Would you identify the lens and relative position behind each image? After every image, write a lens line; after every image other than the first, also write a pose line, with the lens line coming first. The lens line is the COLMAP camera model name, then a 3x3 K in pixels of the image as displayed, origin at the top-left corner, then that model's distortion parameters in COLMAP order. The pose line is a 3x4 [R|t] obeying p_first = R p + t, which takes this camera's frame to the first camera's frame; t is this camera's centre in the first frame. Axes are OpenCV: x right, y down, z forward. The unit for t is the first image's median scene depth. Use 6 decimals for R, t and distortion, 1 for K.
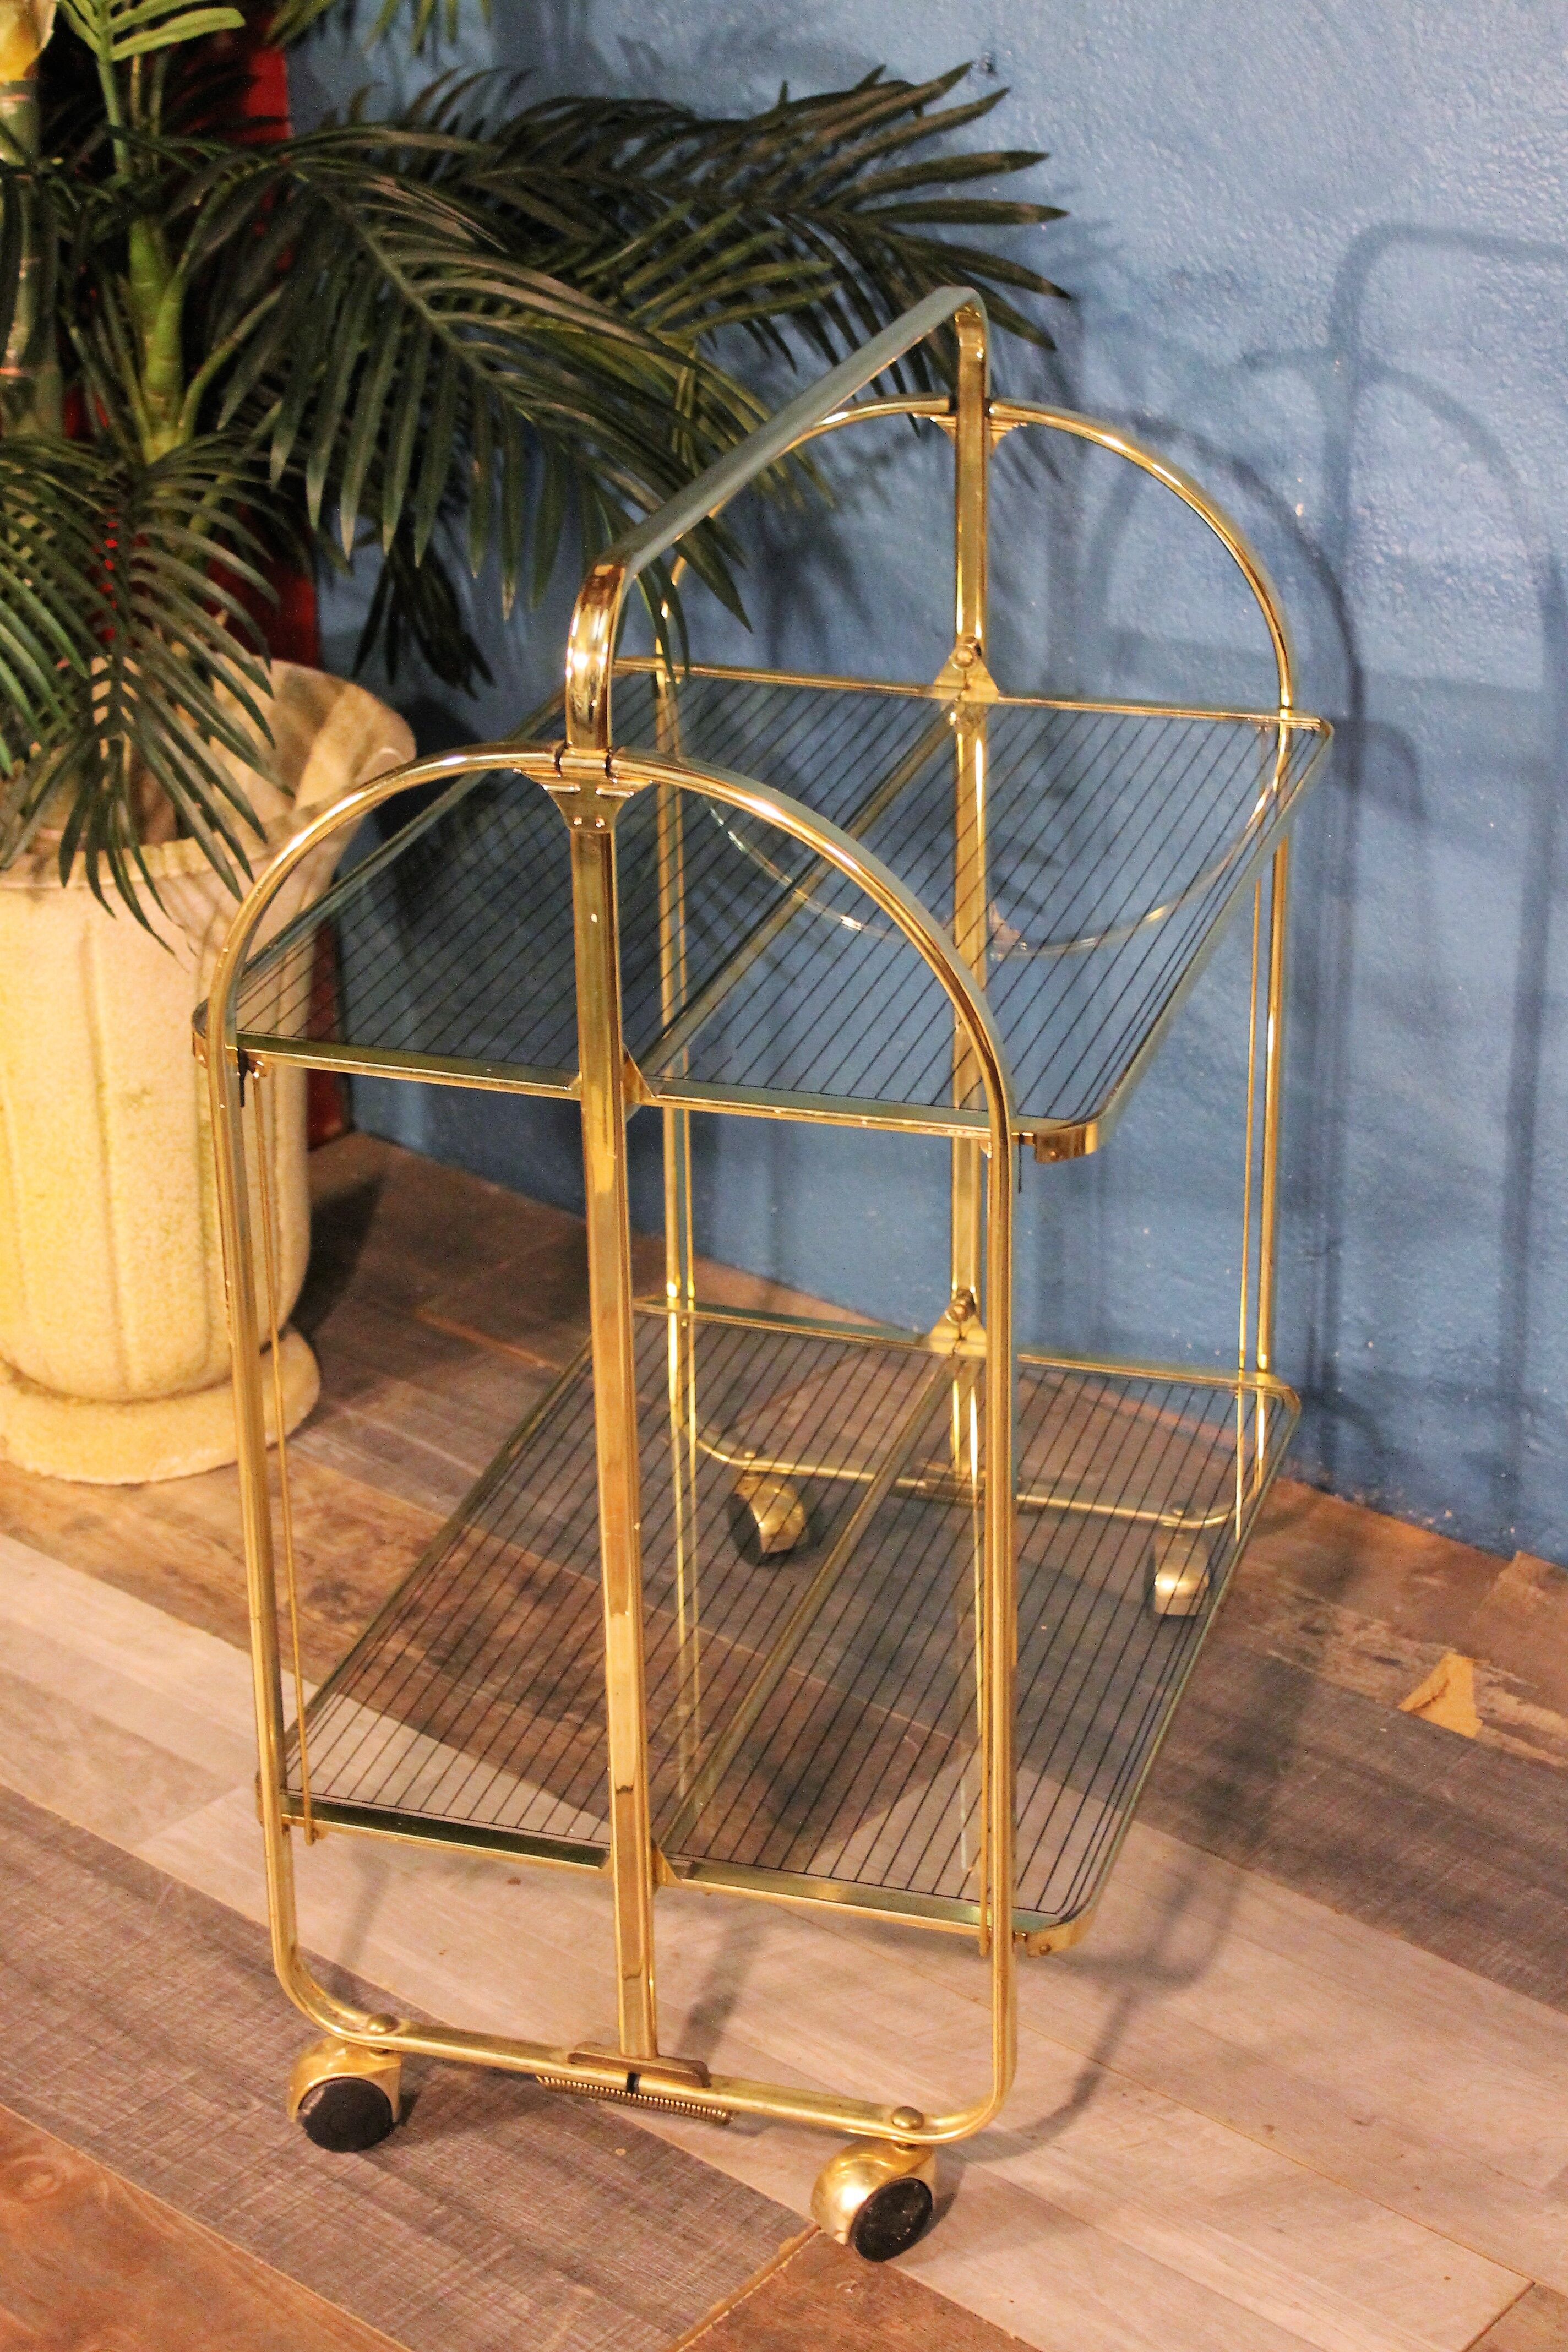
lens RADIAL K [[4150.3, 0, 791.6], [0, 4150.3, 1181.5], [0, 0, 1]] dist [-0.002068, 0.000000]
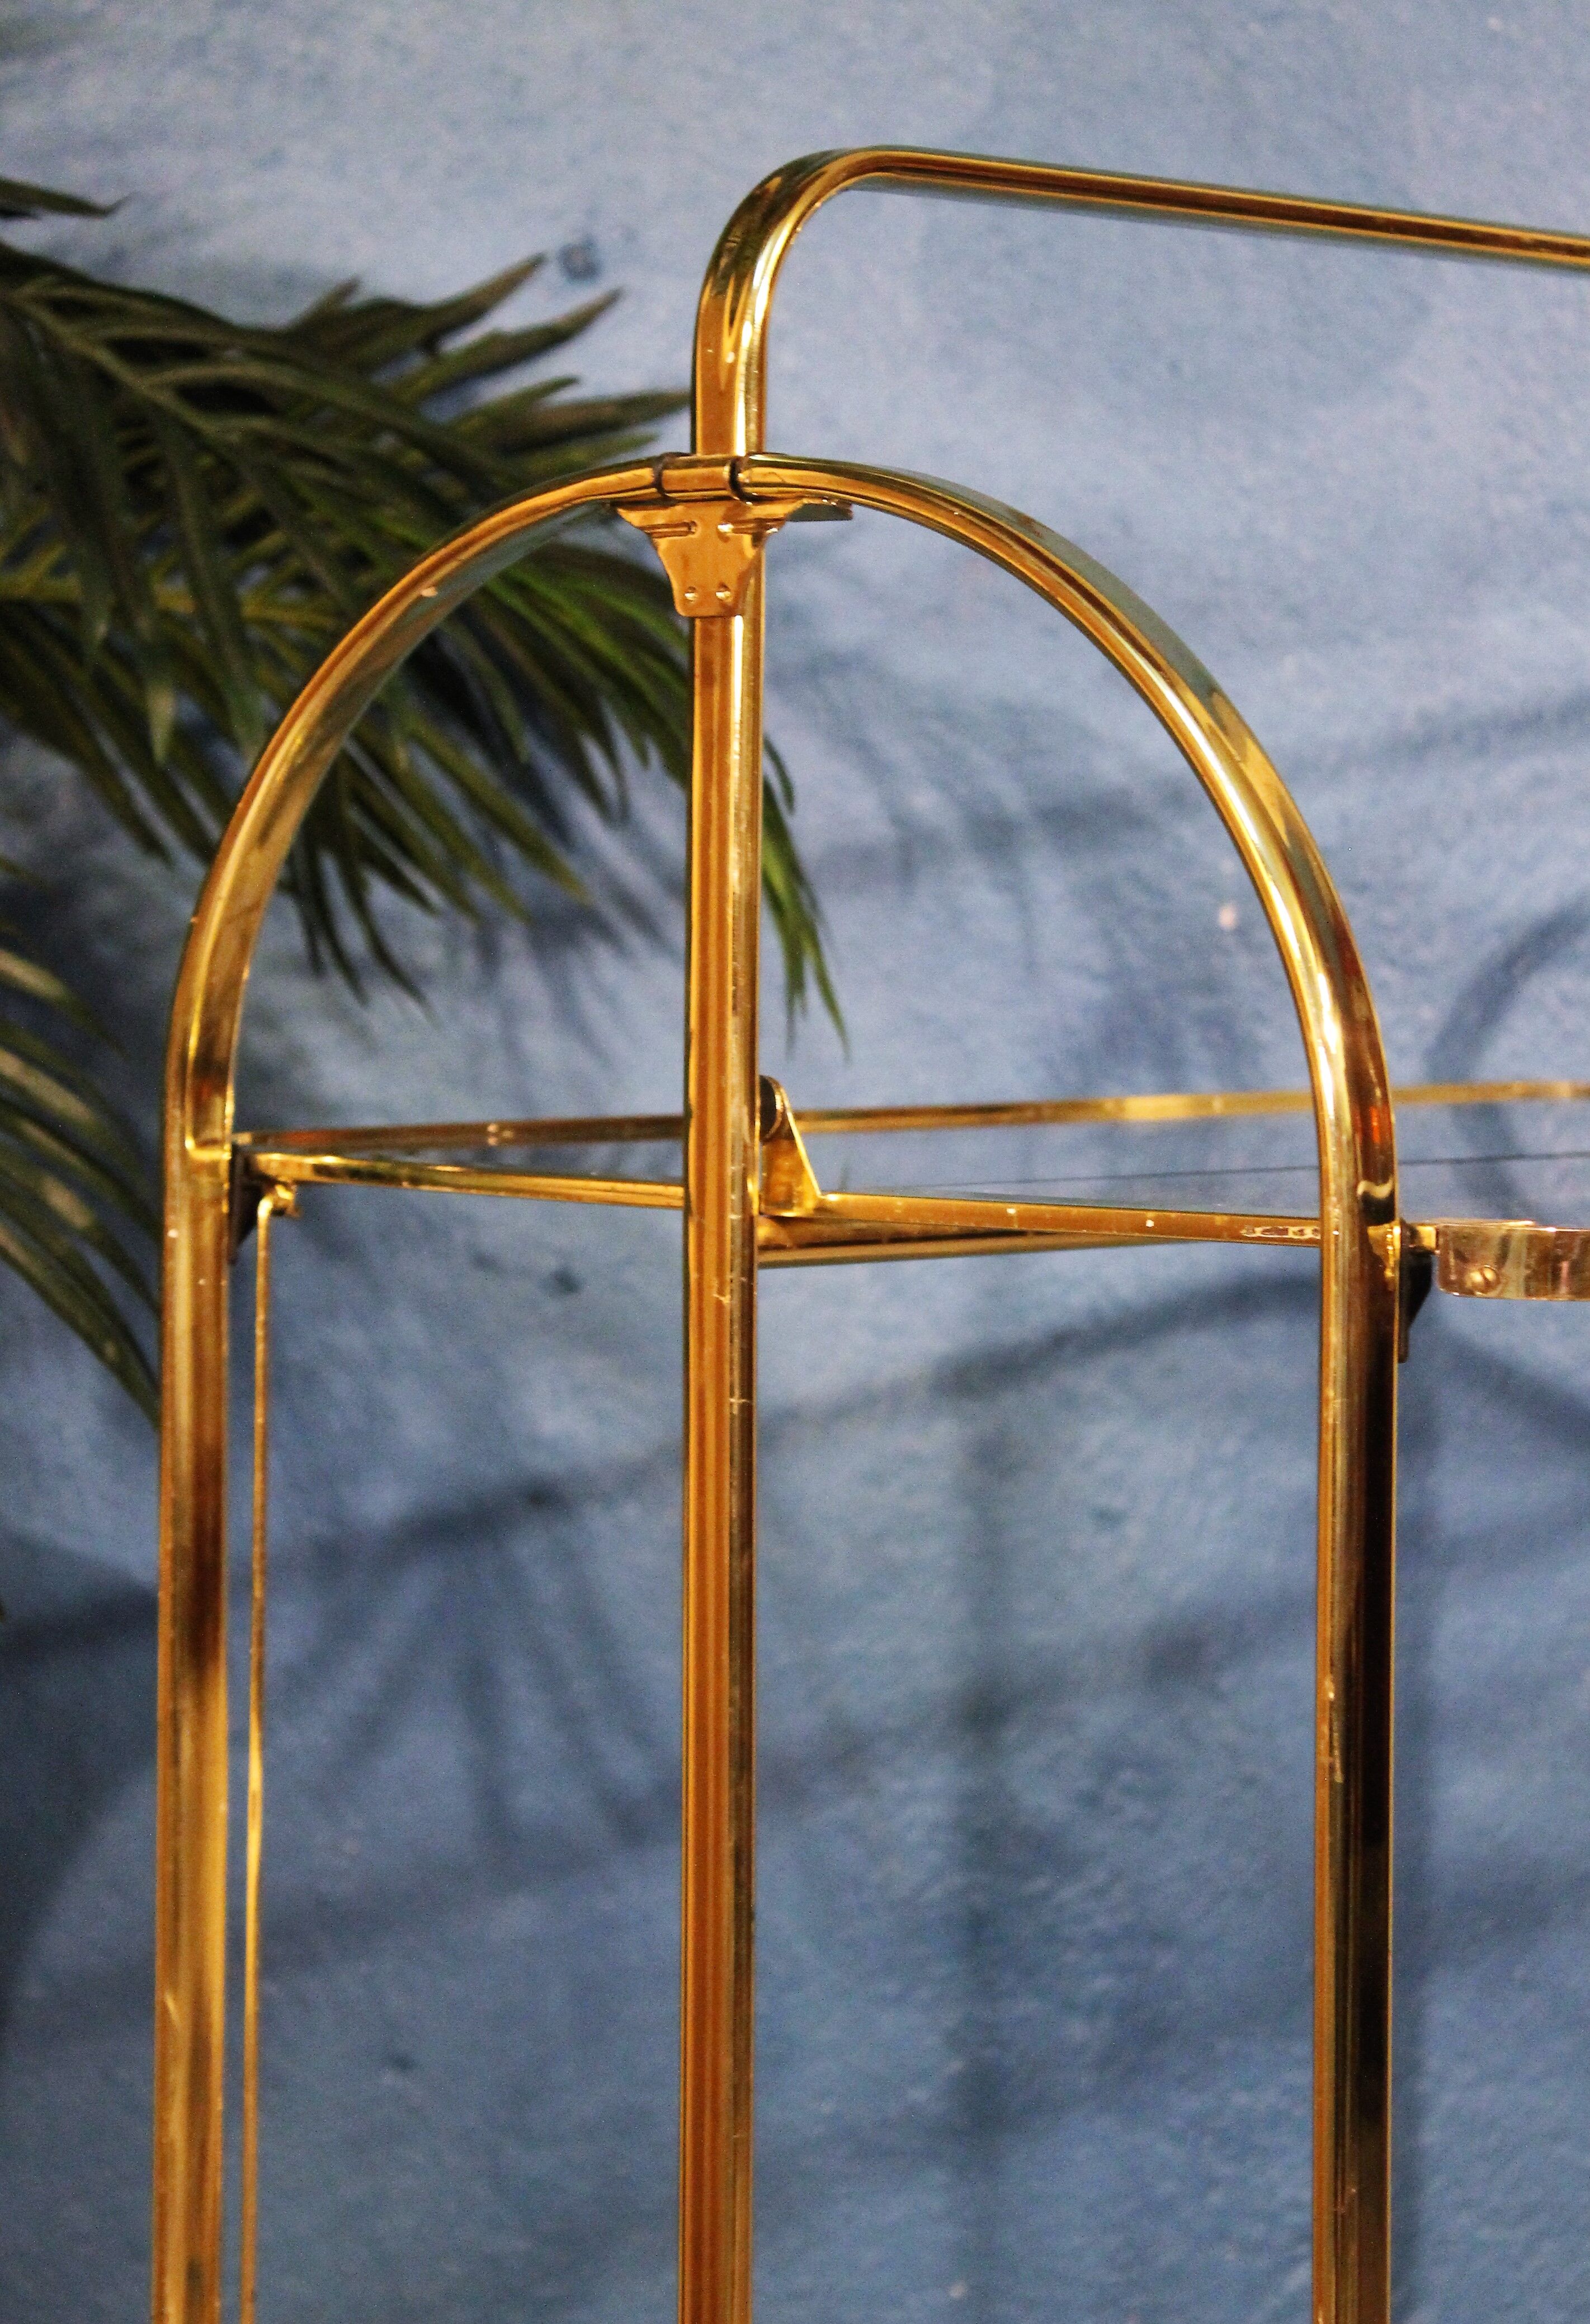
lens RADIAL K [[5799.0, 0, 807.0], [0, 5799.0, 1169.0], [0, 0, 1]] dist [0.090404, 0.000000]
pose [[0.794371, -0.017633, 0.607177, -0.471231], [0.237854, 0.928789, -0.284212, 0.105539], [-0.558927, 0.370190, 0.741997, 0.444637]]
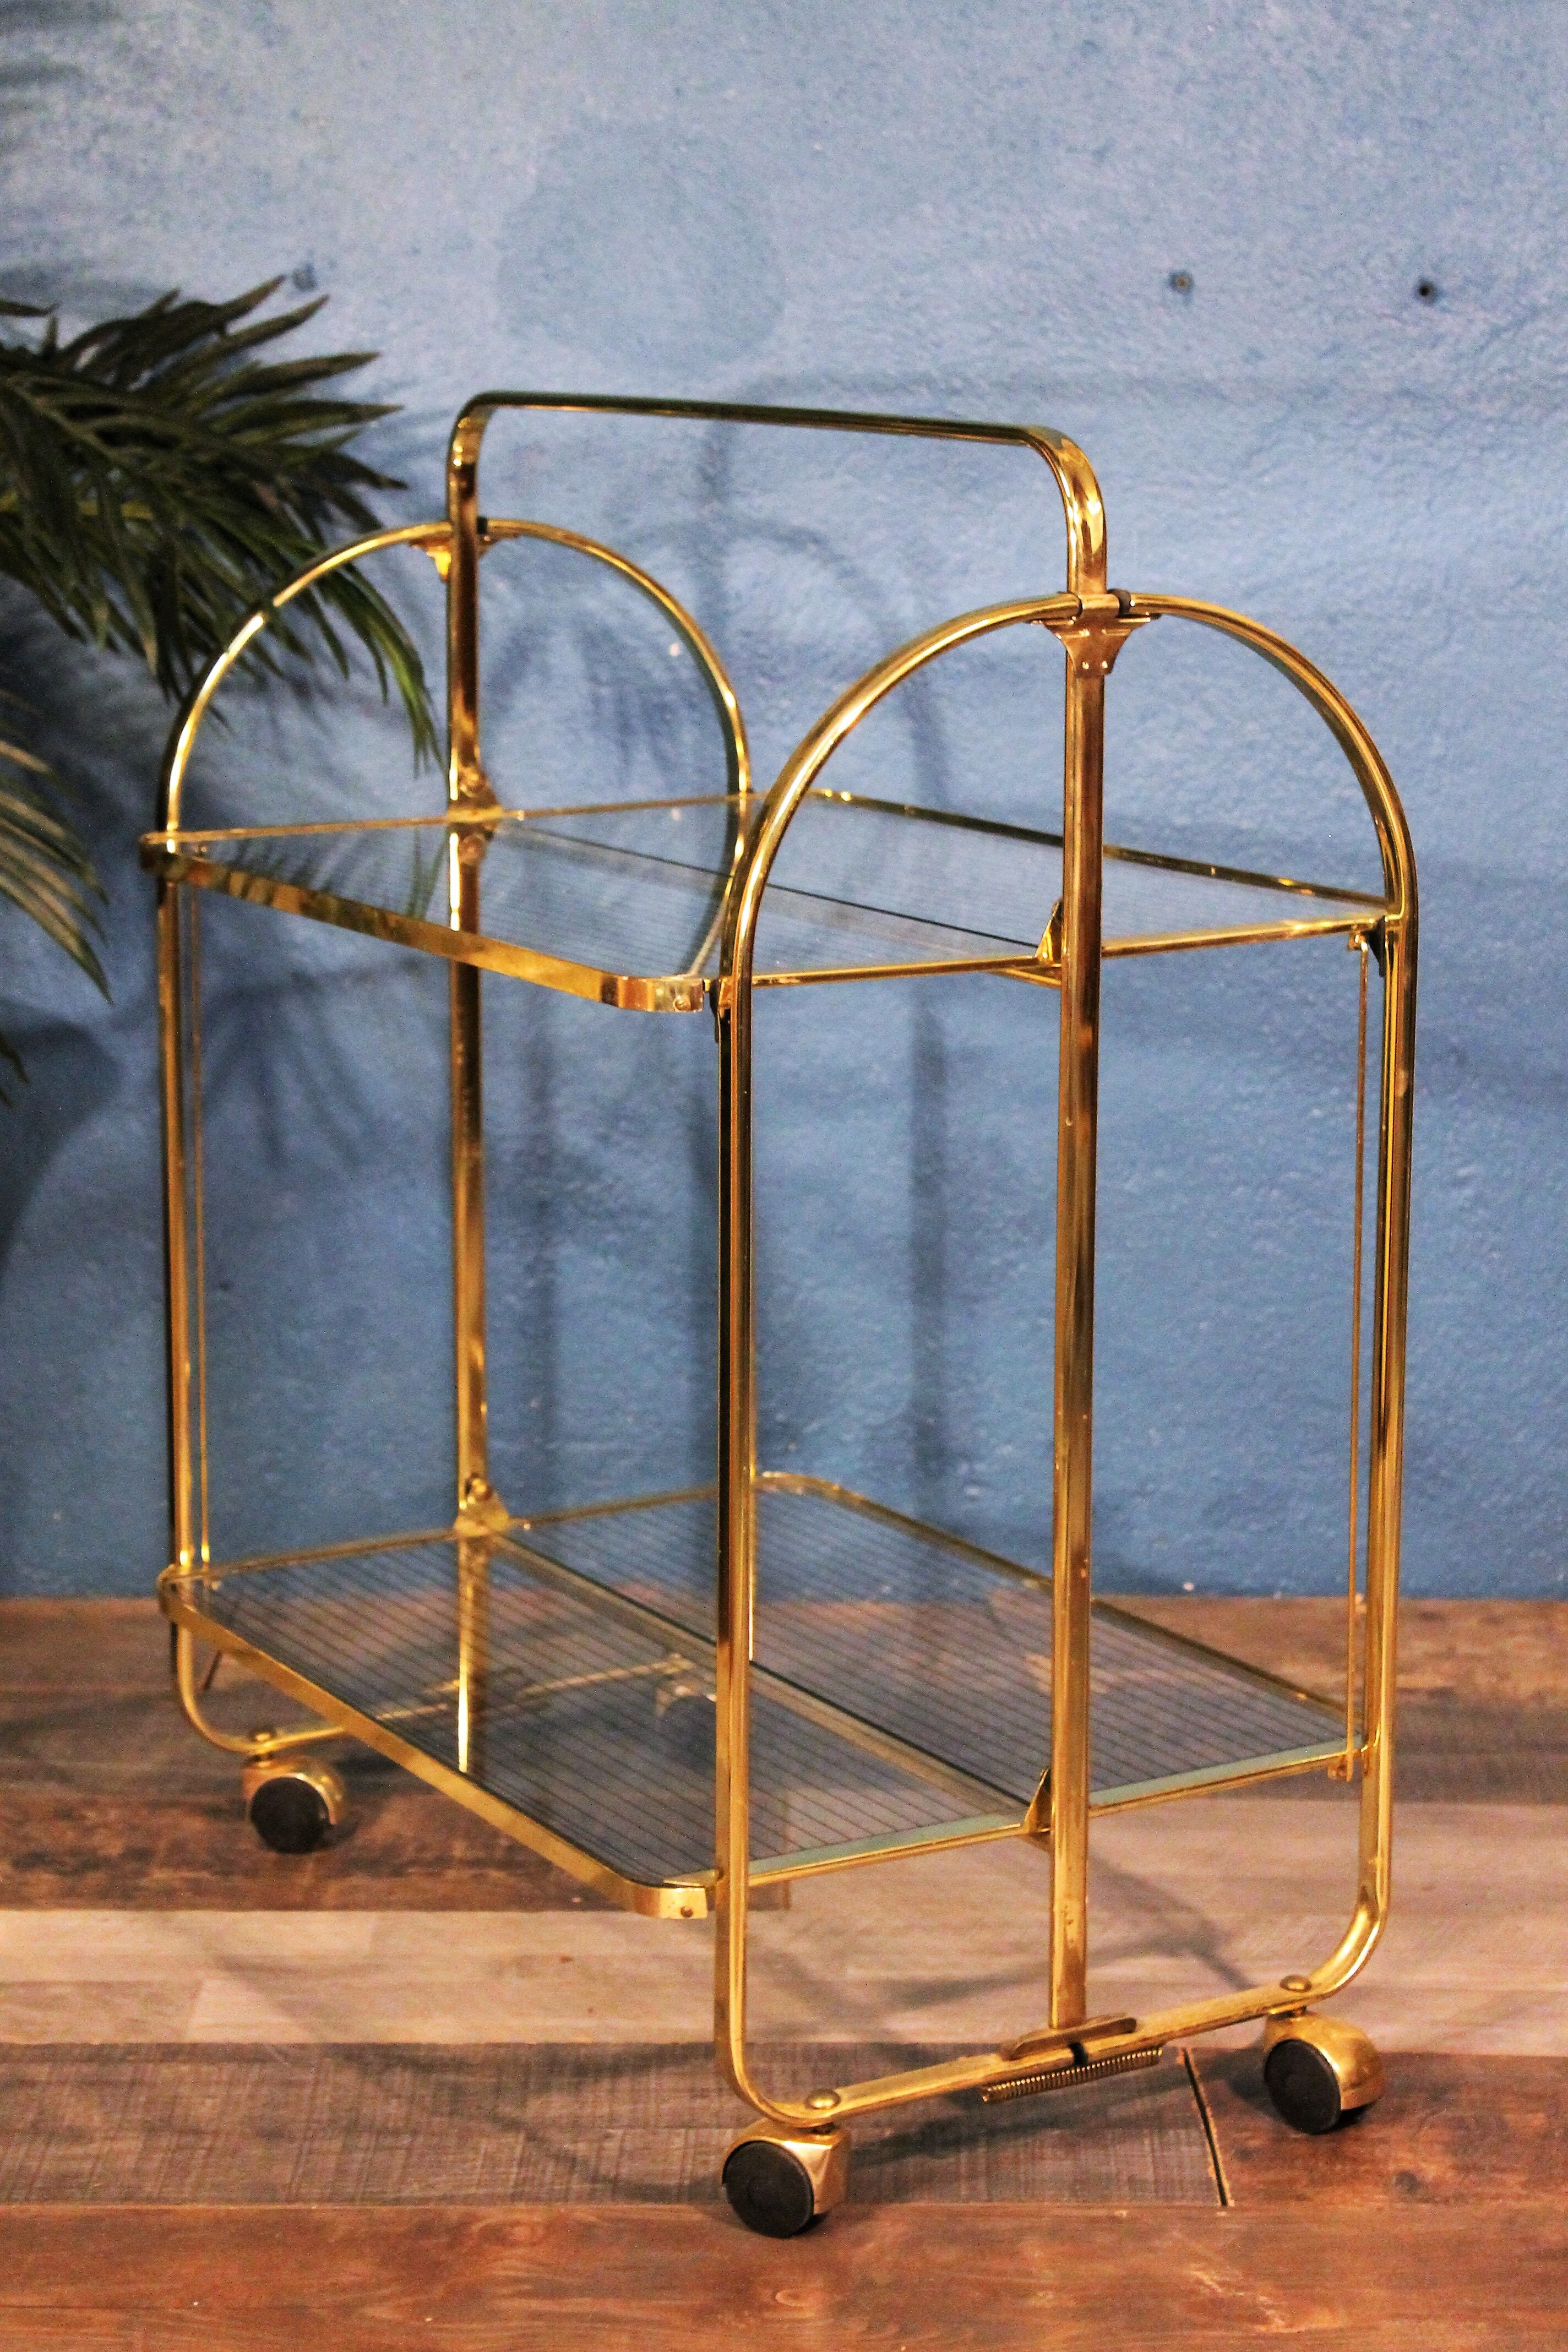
lens RADIAL K [[4761.0, 0, 774.1], [0, 4761.0, 1182.9], [0, 0, 1]] dist [0.017829, 0.000000]
pose [[0.759802, -0.114139, 0.640057, -0.716571], [0.258478, 0.956354, -0.136292, 0.158587], [-0.596565, 0.268995, 0.756143, 0.082194]]
